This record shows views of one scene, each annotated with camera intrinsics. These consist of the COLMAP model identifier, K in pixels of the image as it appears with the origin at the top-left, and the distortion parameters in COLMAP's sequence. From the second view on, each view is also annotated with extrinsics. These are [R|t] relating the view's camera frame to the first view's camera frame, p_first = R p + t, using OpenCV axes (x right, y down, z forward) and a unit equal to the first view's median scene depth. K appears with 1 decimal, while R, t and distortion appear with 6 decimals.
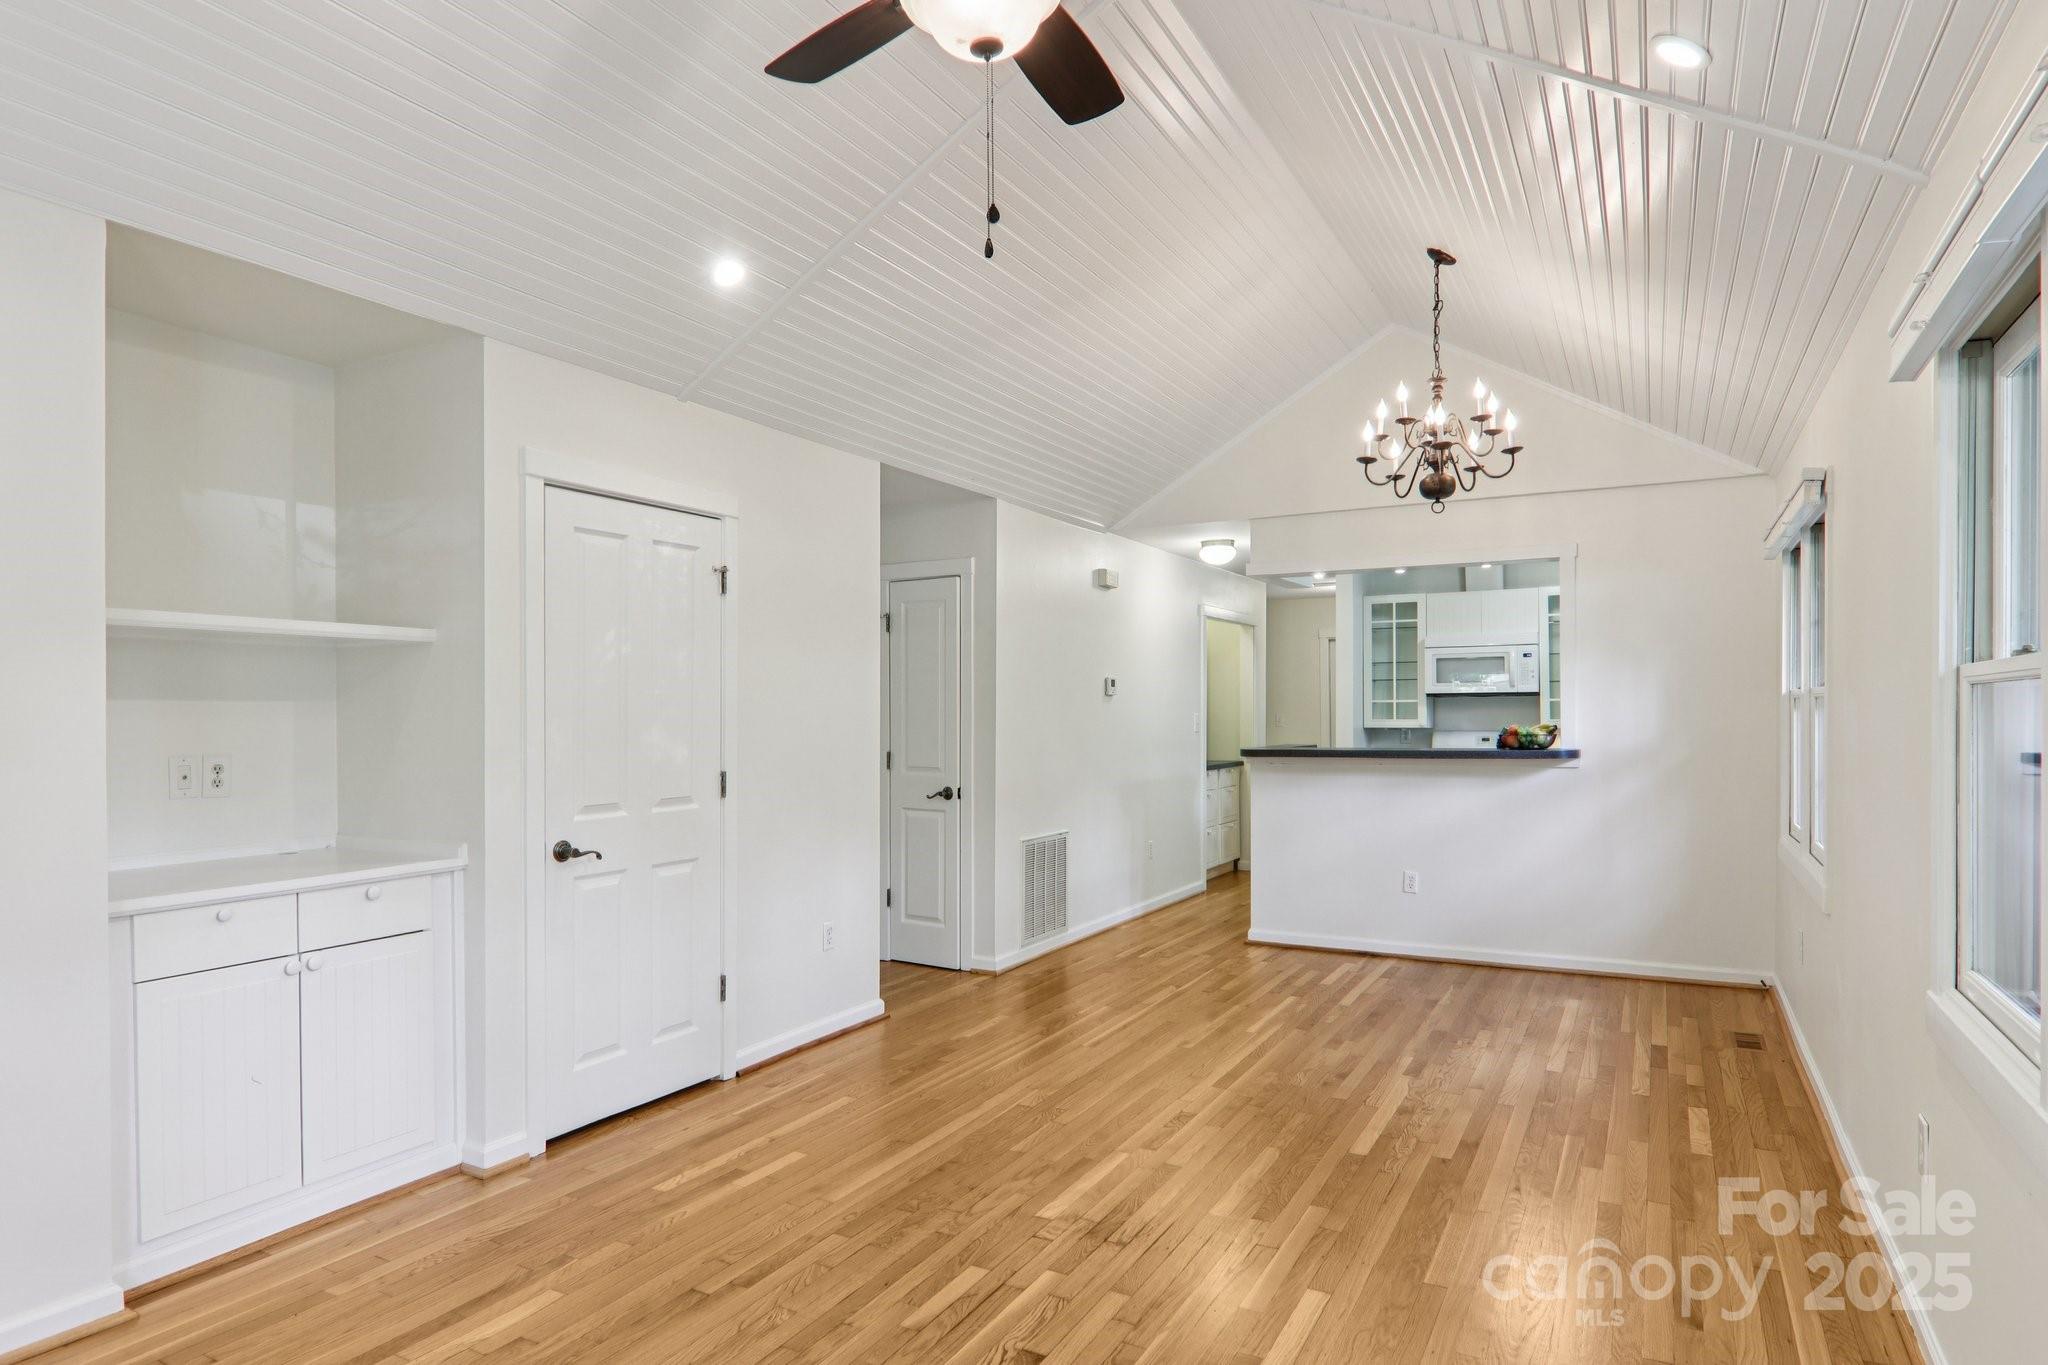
lens RADIAL K [[1171.5, 0, 1018.6], [0, 1171.5, 722.4], [0, 0, 1]] dist [-0.001853, 0.000233]
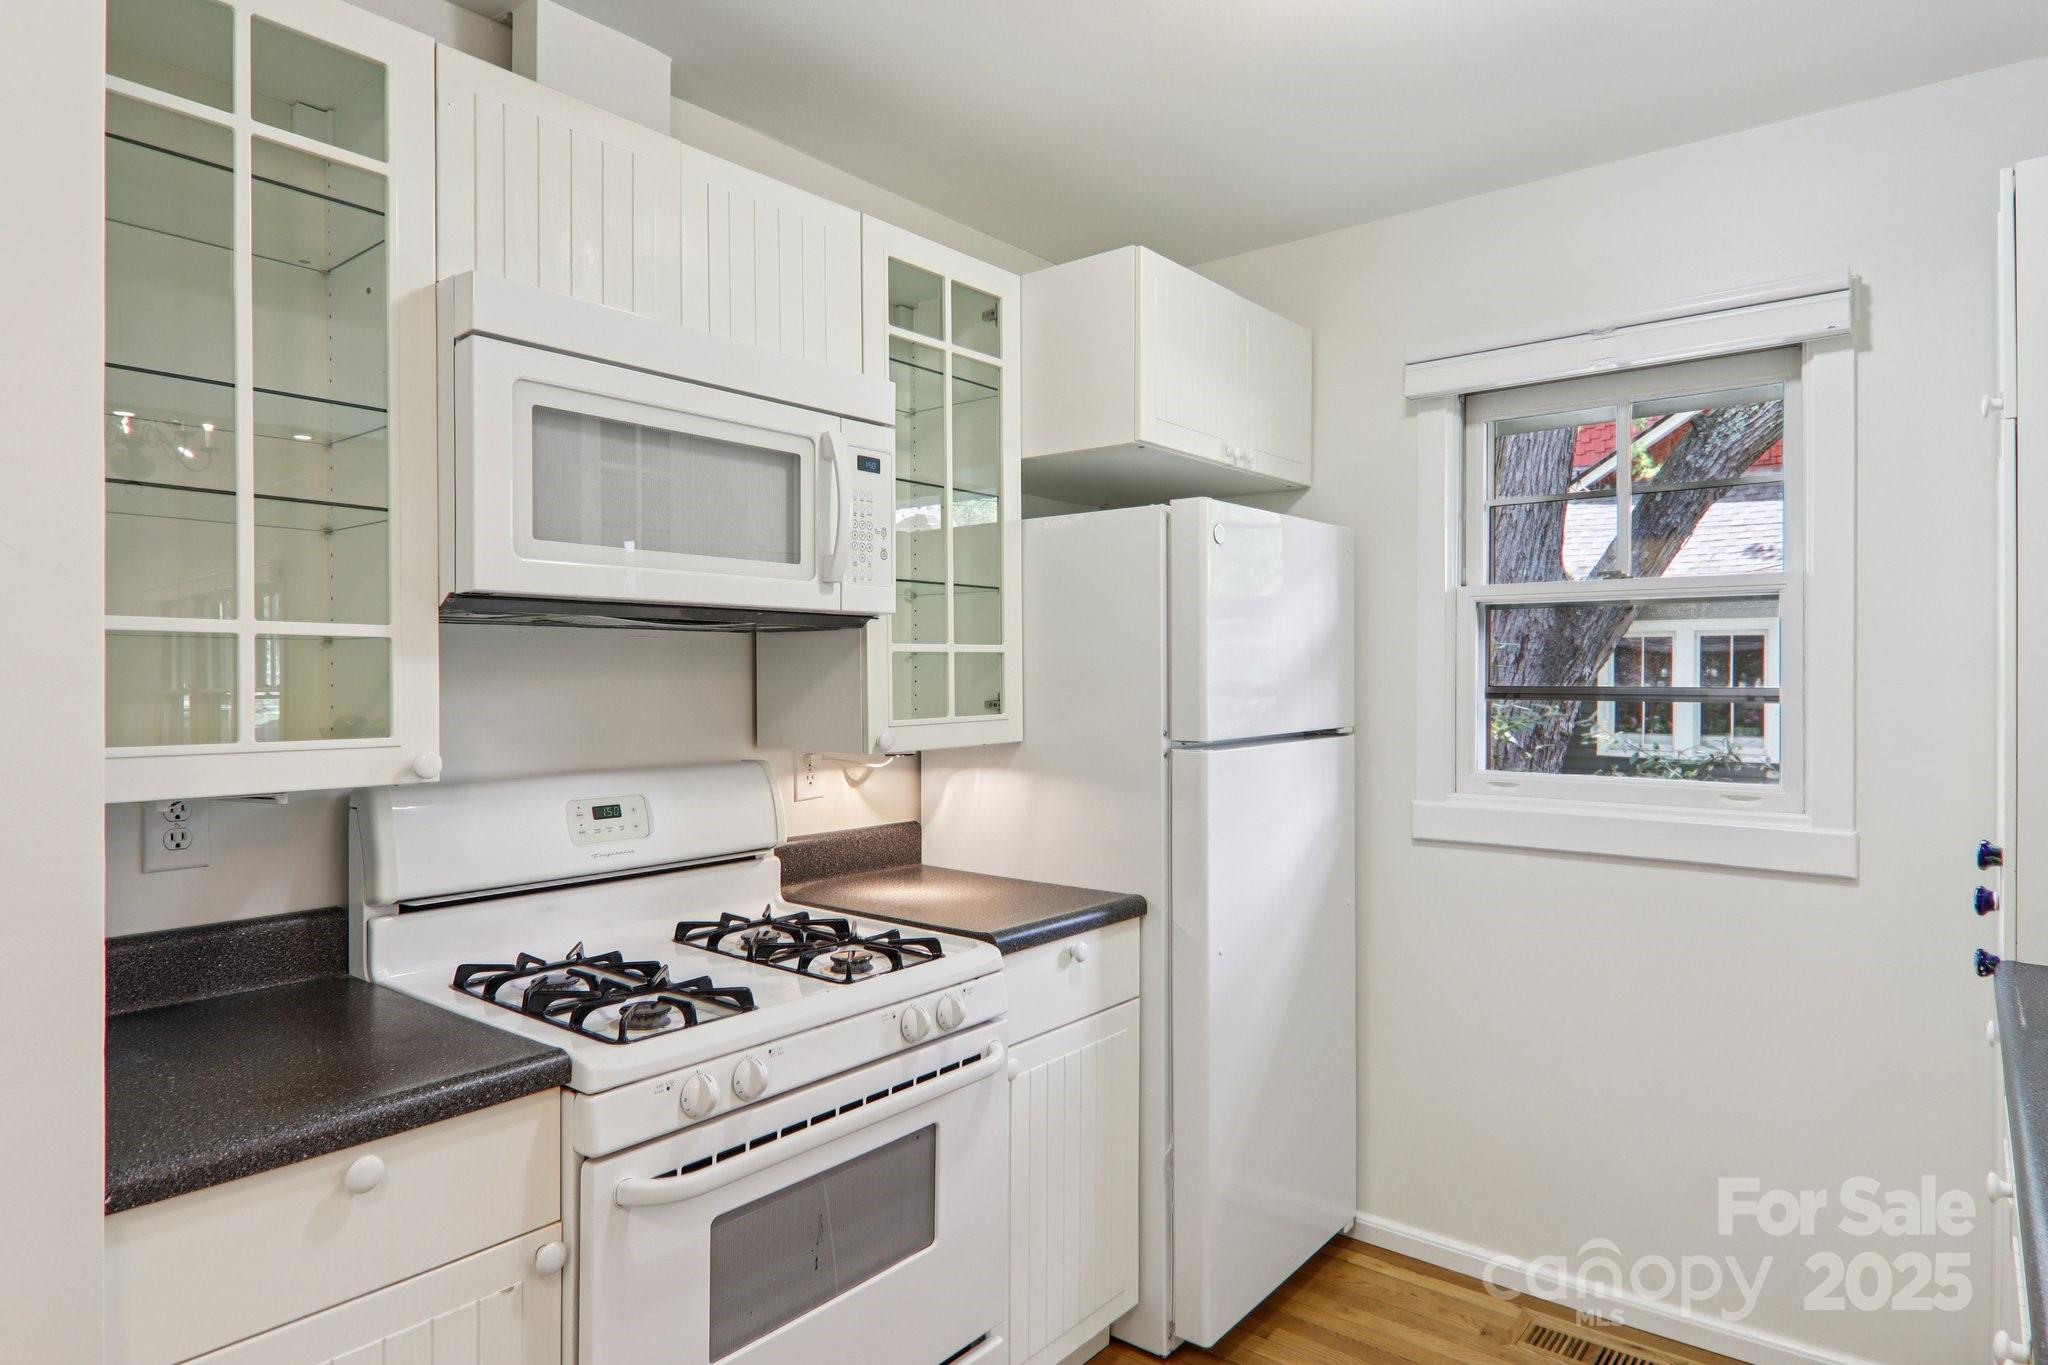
lens RADIAL K [[1172.3, 0, 1024.0], [0, 1172.3, 682.5], [0, 0, 1]] dist [-0.004375, -0.002072]
pose [[0.179698, -0.001982, 0.983720, 0.271894], [0.005226, 0.999986, 0.001060, -0.015463], [-0.983708, 0.004950, 0.179705, 1.280484]]
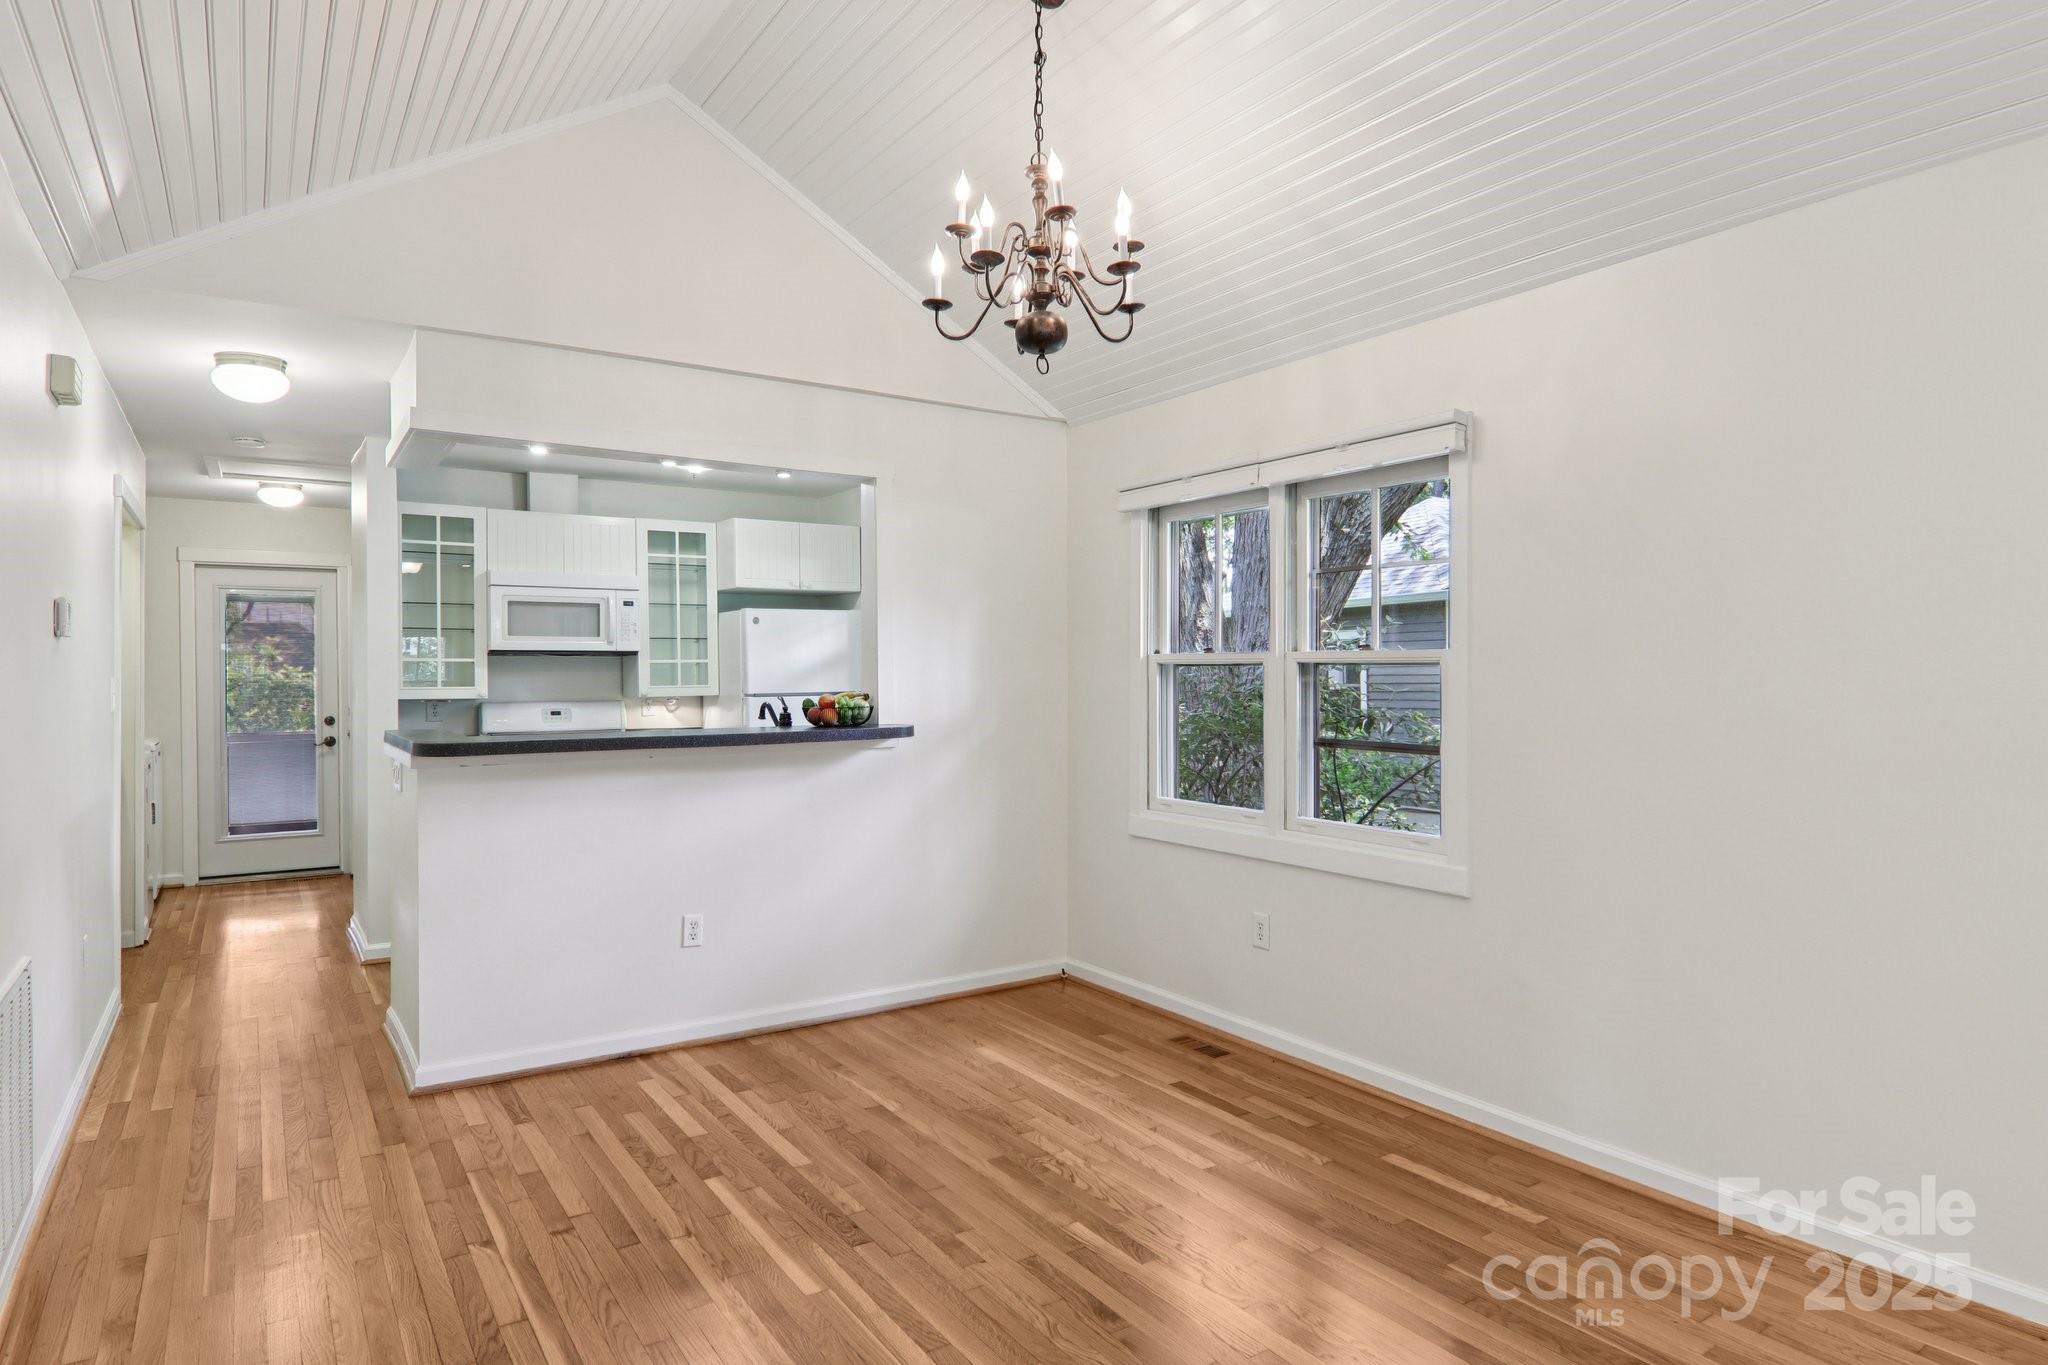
lens RADIAL K [[1172.3, 0, 1024.0], [0, 1172.3, 682.5], [0, 0, 1]] dist [-0.004375, -0.002072]
pose [[0.466015, -0.002856, 0.884772, -0.182173], [0.005580, 0.999984, 0.000289, -0.004998], [-0.884759, 0.004803, 0.466024, 0.562630]]
